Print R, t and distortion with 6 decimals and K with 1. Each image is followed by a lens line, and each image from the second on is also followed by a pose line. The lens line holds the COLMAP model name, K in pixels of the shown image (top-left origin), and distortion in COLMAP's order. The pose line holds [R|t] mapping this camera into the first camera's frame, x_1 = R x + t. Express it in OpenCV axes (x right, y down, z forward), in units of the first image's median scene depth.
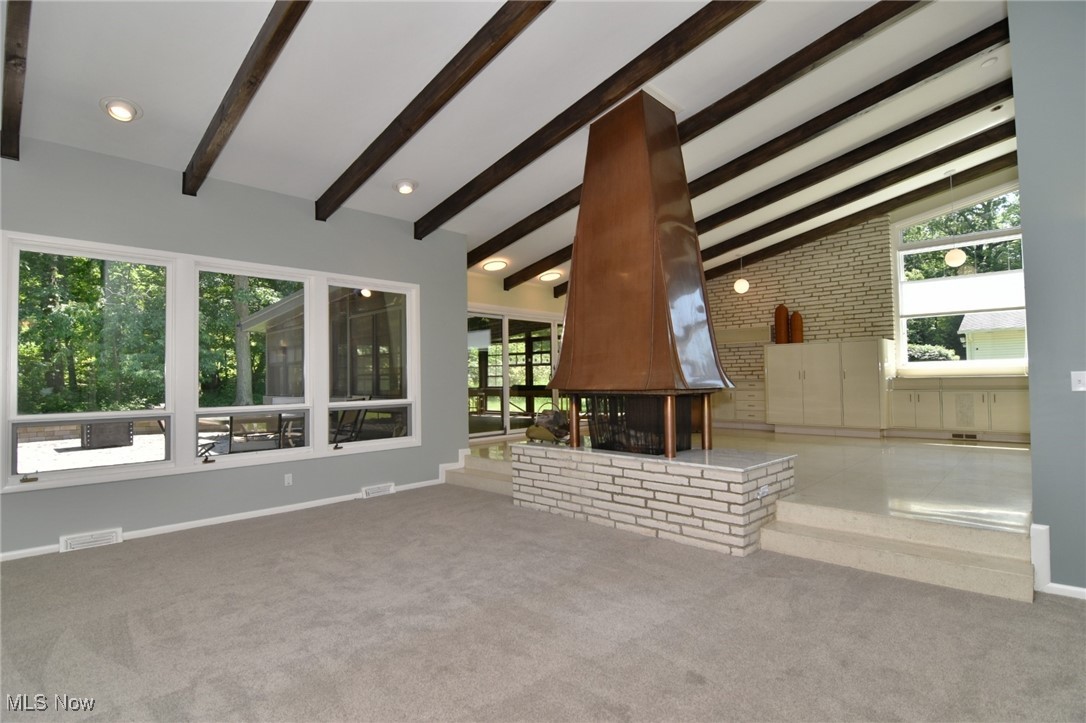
lens RADIAL K [[536.3, 0, 543.0], [0, 536.3, 361.5], [0, 0, 1]] dist [0.002566, -0.016819]
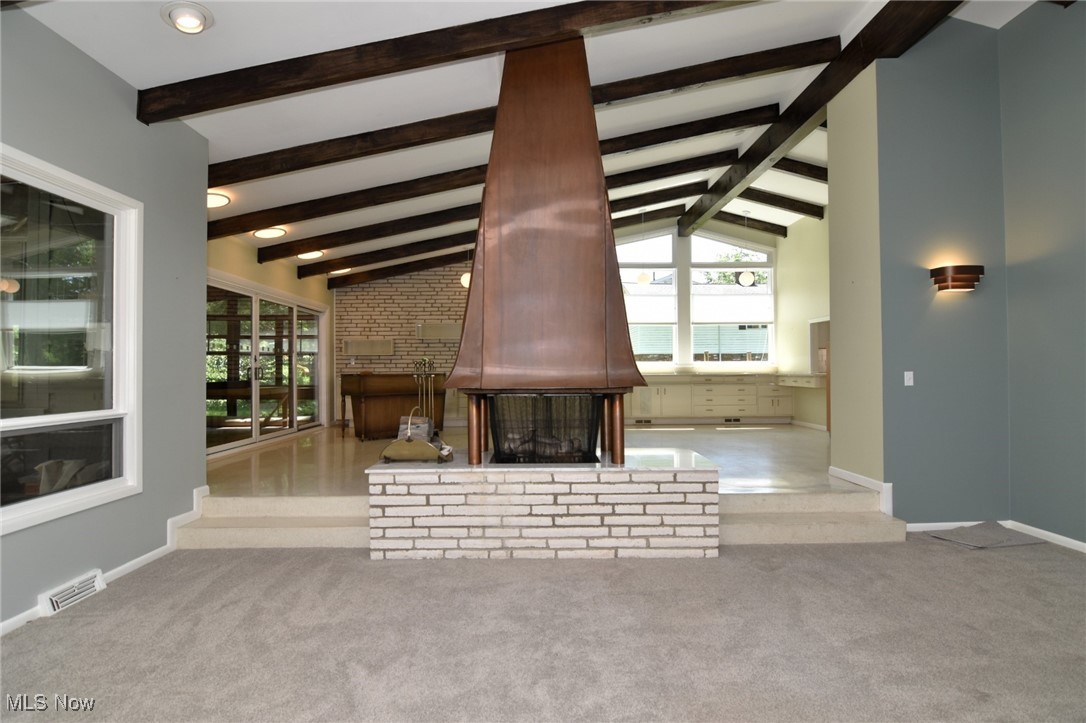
lens RADIAL K [[536.3, 0, 543.0], [0, 536.3, 361.5], [0, 0, 1]] dist [0.002566, -0.016819]
pose [[0.708485, 0.023183, 0.705345, -0.426012], [-0.027833, 0.999601, -0.004899, 0.015943], [-0.705177, -0.016161, 0.708848, 0.411130]]
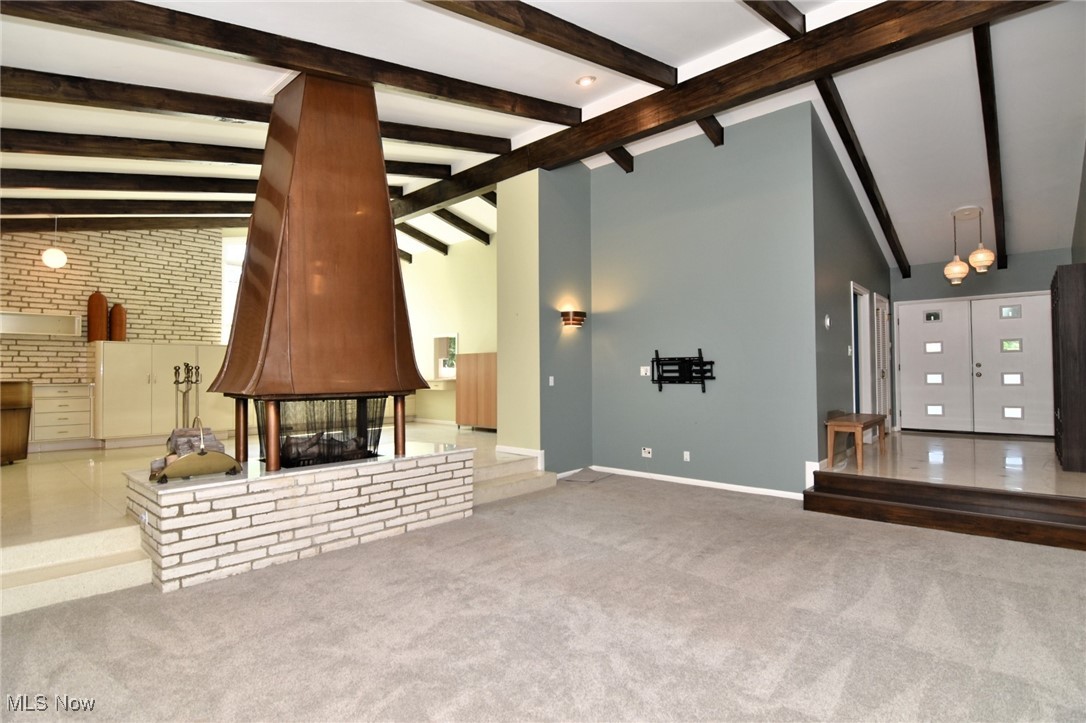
lens RADIAL K [[536.3, 0, 543.0], [0, 536.3, 361.5], [0, 0, 1]] dist [0.002566, -0.016819]
pose [[-0.030760, 0.038711, 0.998777, -0.736737], [-0.024739, 0.998914, -0.039478, 0.027539], [-0.999221, -0.025923, -0.029769, 0.671689]]
